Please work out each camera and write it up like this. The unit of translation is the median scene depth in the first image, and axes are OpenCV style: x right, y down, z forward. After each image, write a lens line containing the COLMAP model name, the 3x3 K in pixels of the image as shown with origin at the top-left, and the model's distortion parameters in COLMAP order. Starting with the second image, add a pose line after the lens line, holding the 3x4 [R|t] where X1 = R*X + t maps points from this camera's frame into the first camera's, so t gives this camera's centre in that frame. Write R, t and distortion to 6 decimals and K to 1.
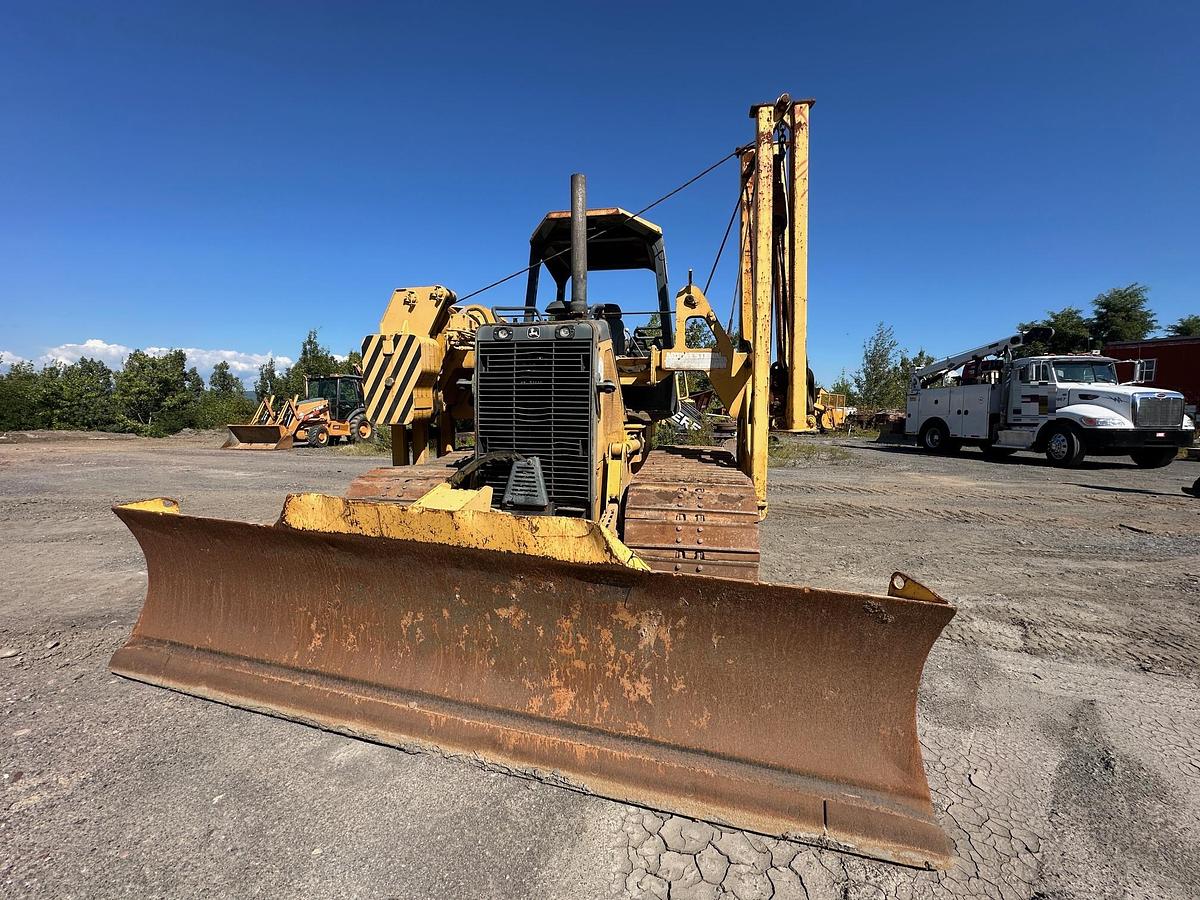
lens RADIAL K [[477.2, 0, 598.6], [0, 477.2, 449.2], [0, 0, 1]] dist [-0.001147, 0.000106]
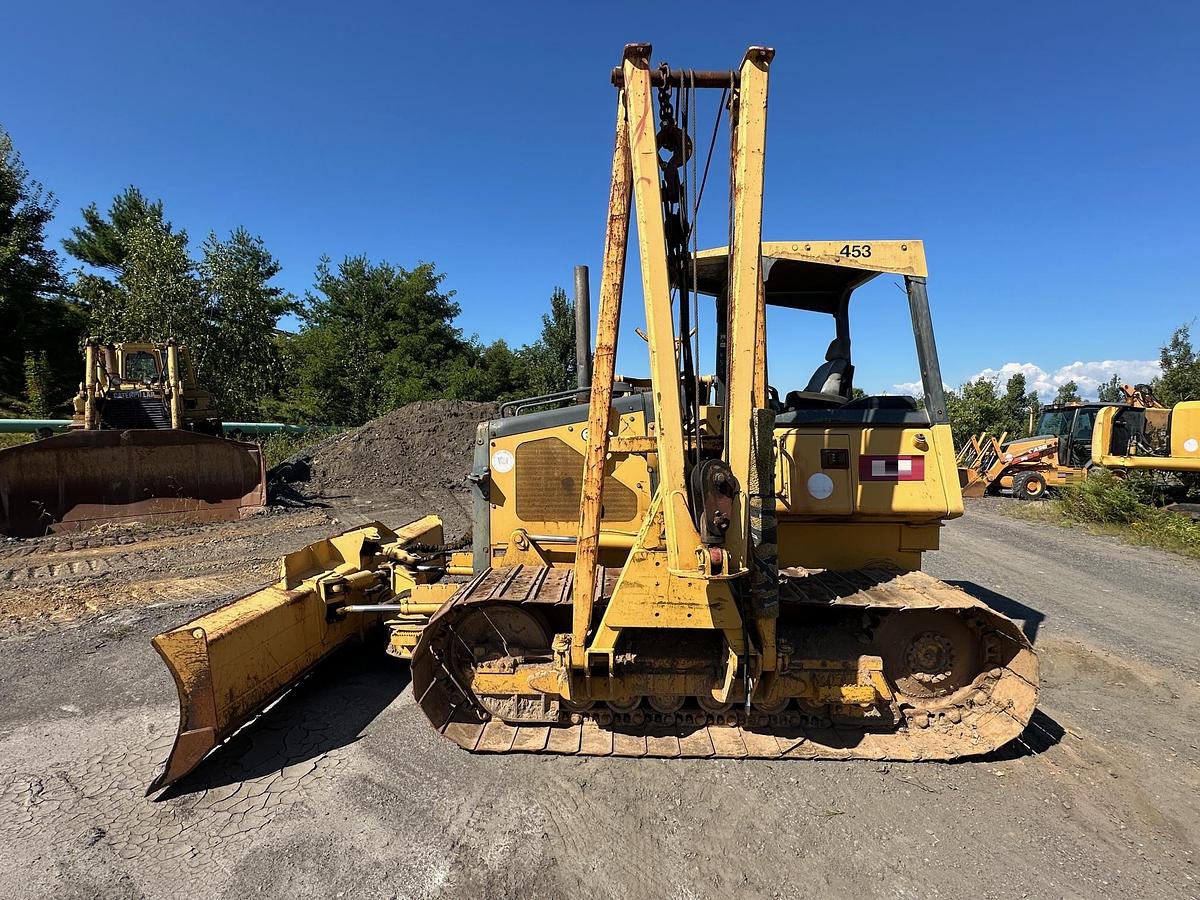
lens RADIAL K [[582.3, 0, 601.4], [0, 582.3, 450.5], [0, 0, 1]] dist [-0.002851, 0.000676]
pose [[0.155188, 0.034983, -0.987265, 1.065979], [-0.091004, 0.995630, 0.020974, -0.185636], [0.983684, 0.086591, 0.157694, 0.775176]]
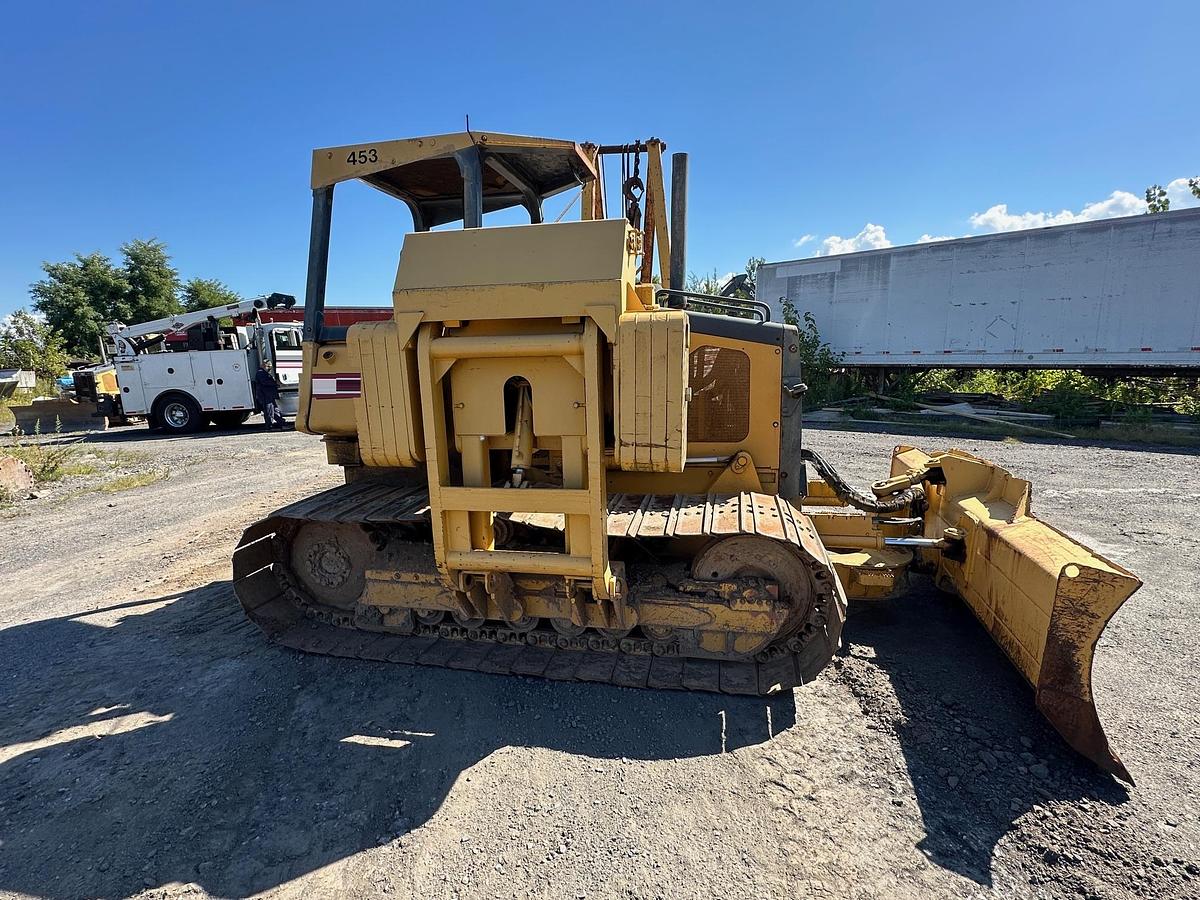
lens RADIAL K [[582.3, 0, 600.7], [0, 582.3, 451.7], [0, 0, 1]] dist [-0.002012, -0.000103]
pose [[0.026446, -0.176387, 0.983966, -1.100477], [0.119191, 0.977844, 0.172086, -0.198028], [-0.992519, 0.112729, 0.046884, 1.026590]]
